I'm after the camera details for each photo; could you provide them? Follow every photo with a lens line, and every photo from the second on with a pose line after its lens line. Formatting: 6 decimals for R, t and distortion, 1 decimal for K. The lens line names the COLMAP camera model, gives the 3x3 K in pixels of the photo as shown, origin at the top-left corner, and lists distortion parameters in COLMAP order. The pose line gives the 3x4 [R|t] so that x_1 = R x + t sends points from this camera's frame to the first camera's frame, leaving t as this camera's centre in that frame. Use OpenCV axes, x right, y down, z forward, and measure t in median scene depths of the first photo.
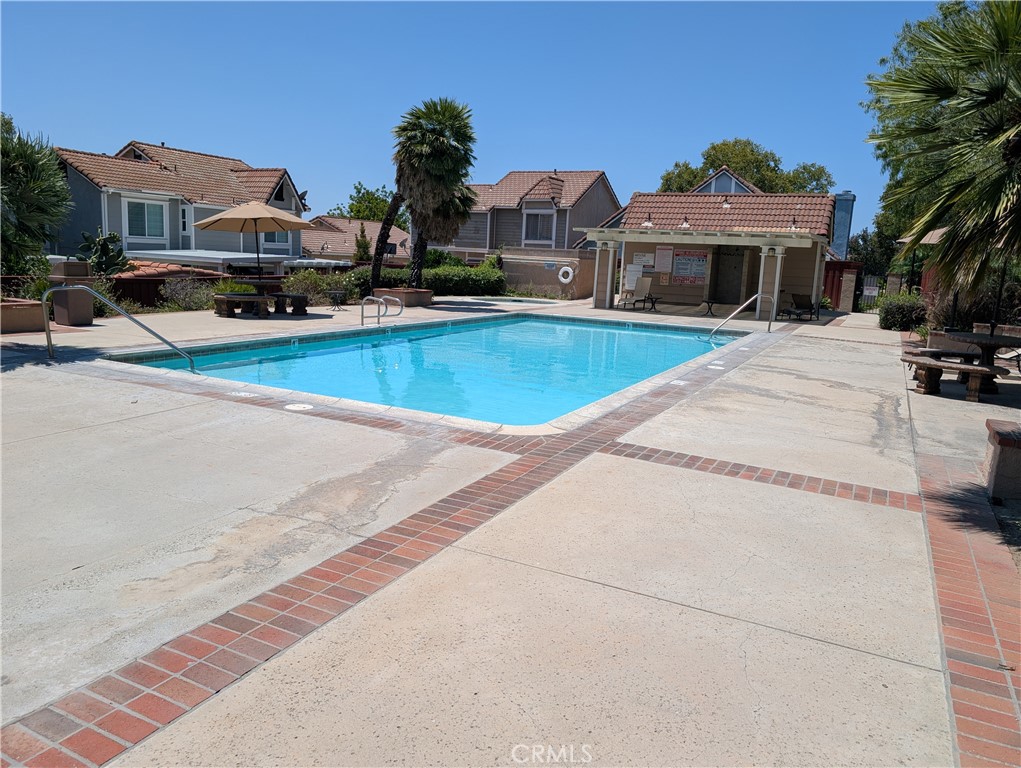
lens RADIAL K [[724.7, 0, 510.5], [0, 724.7, 384.0], [0, 0, 1]] dist [0.005071, 0.003108]
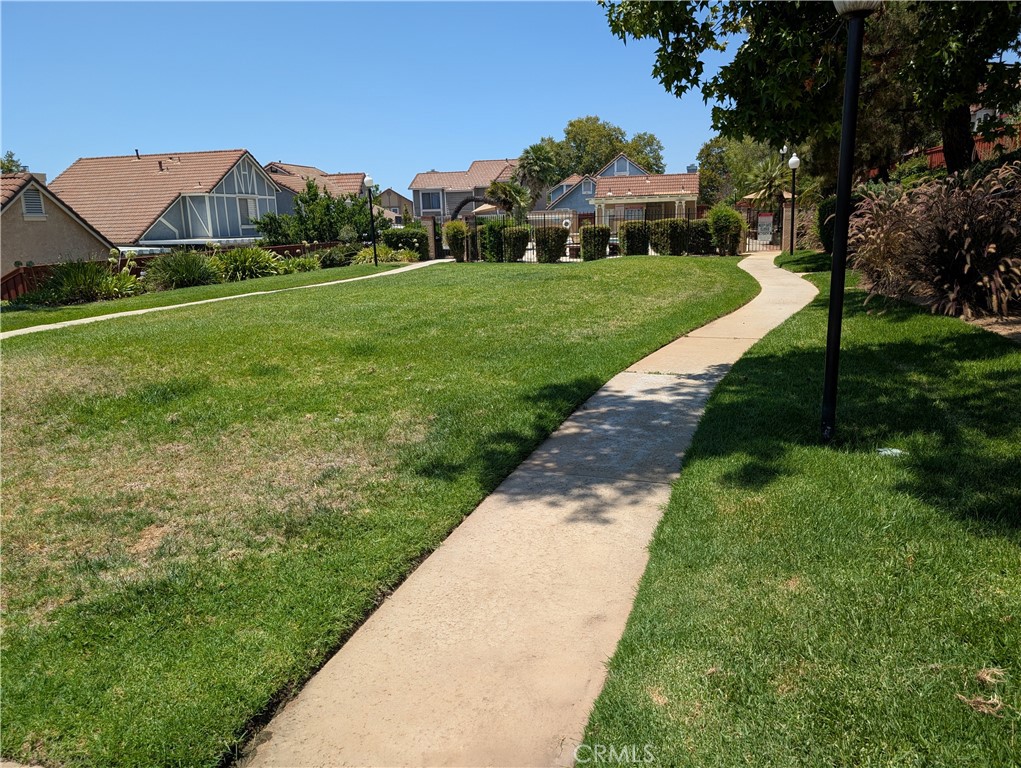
lens RADIAL K [[724.7, 0, 510.5], [0, 724.7, 384.0], [0, 0, 1]] dist [0.005071, 0.003108]
pose [[0.971063, -0.122596, 0.204958, -0.495312], [0.113419, 0.991969, 0.055983, 0.135406], [-0.210175, -0.031117, 0.977168, -0.796572]]
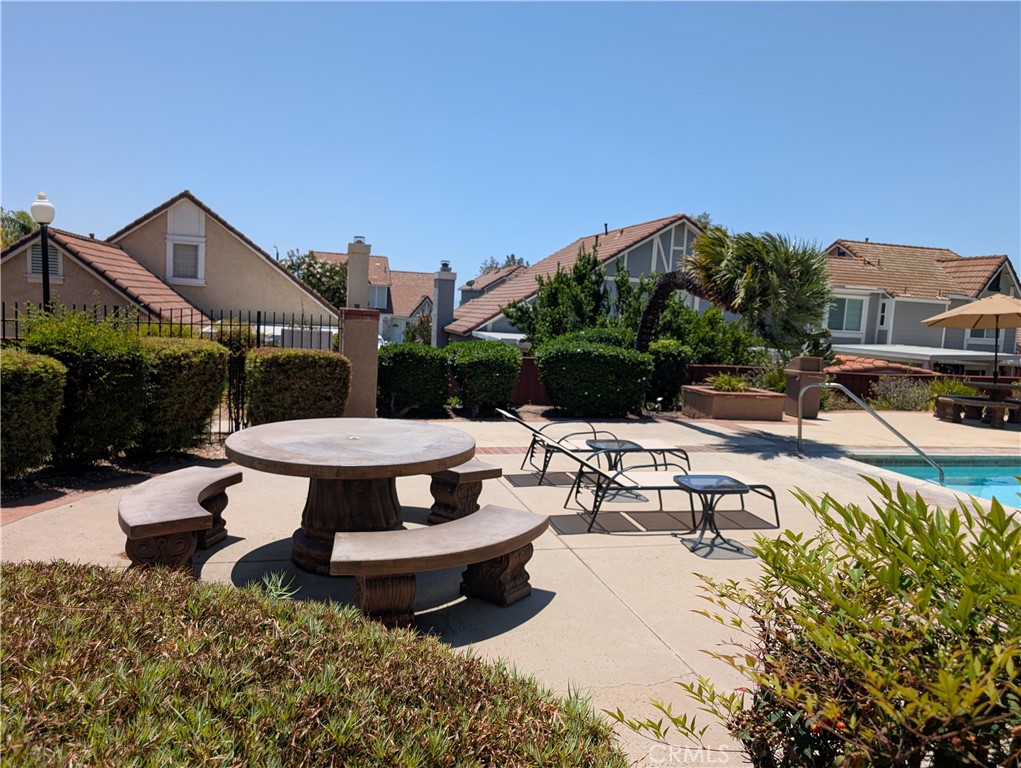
lens RADIAL K [[724.7, 0, 510.5], [0, 724.7, 384.0], [0, 0, 1]] dist [0.005071, 0.003108]
pose [[0.687135, 0.061737, -0.723902, -0.098737], [-0.148234, 0.987337, -0.056502, -0.005689], [0.711246, 0.146131, 0.687586, -0.010991]]
